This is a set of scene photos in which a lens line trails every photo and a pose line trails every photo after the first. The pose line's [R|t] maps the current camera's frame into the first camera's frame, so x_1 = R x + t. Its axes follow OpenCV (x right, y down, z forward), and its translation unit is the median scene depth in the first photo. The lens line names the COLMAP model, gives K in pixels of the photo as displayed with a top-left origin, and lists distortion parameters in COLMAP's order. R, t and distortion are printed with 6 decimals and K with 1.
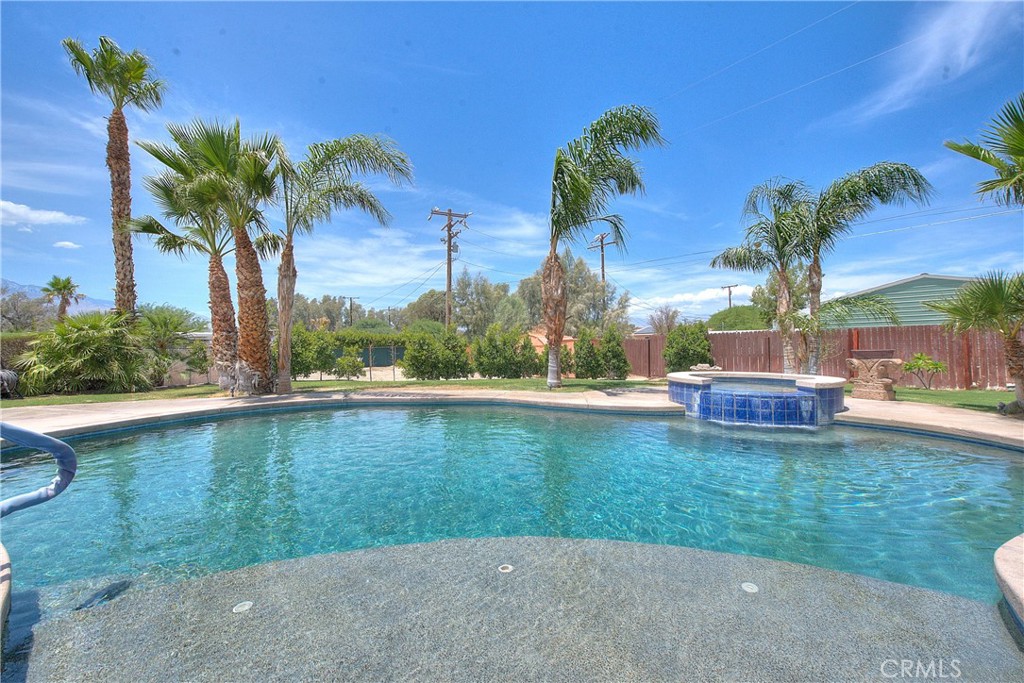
lens RADIAL K [[406.9, 0, 514.8], [0, 406.9, 342.5], [0, 0, 1]] dist [-0.000545, -0.000530]
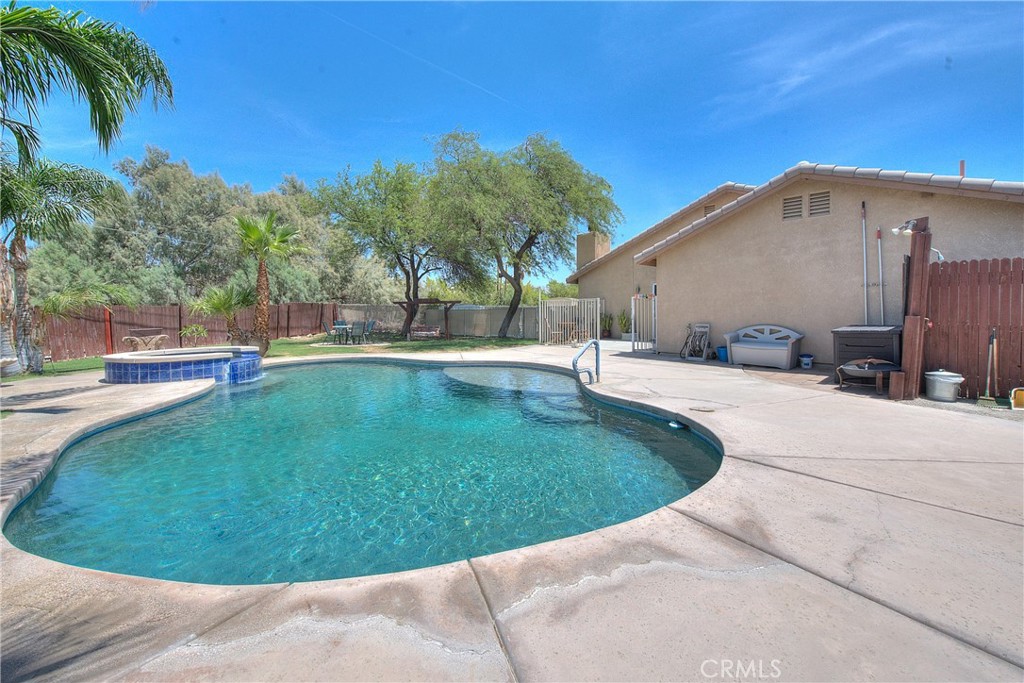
lens RADIAL K [[416.8, 0, 518.3], [0, 416.8, 325.3], [0, 0, 1]] dist [-0.001020, -0.000130]
pose [[-0.632876, -0.011948, 0.774161, -0.667392], [0.007608, 0.999737, 0.021649, -0.009110], [-0.774216, 0.019591, -0.632618, 0.687567]]
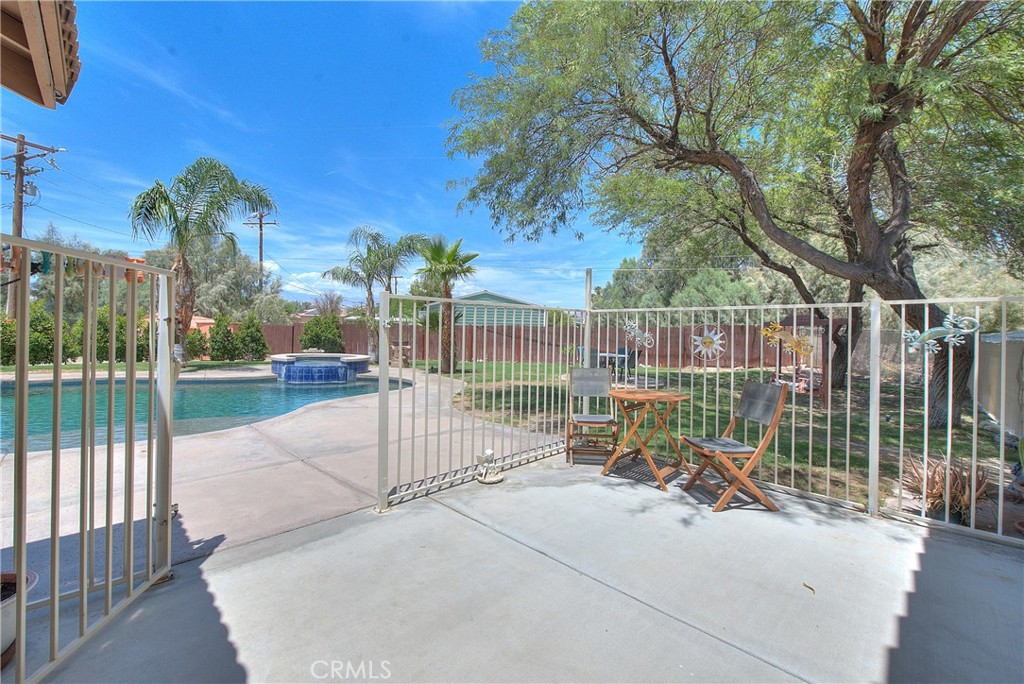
lens RADIAL K [[416.8, 0, 518.3], [0, 416.8, 325.8], [0, 0, 1]] dist [-0.001020, -0.000130]
pose [[0.733520, 0.032868, 0.678872, -0.006725], [-0.037411, 0.999268, -0.007958, -0.039931], [-0.678637, -0.019560, 0.734213, -0.552559]]
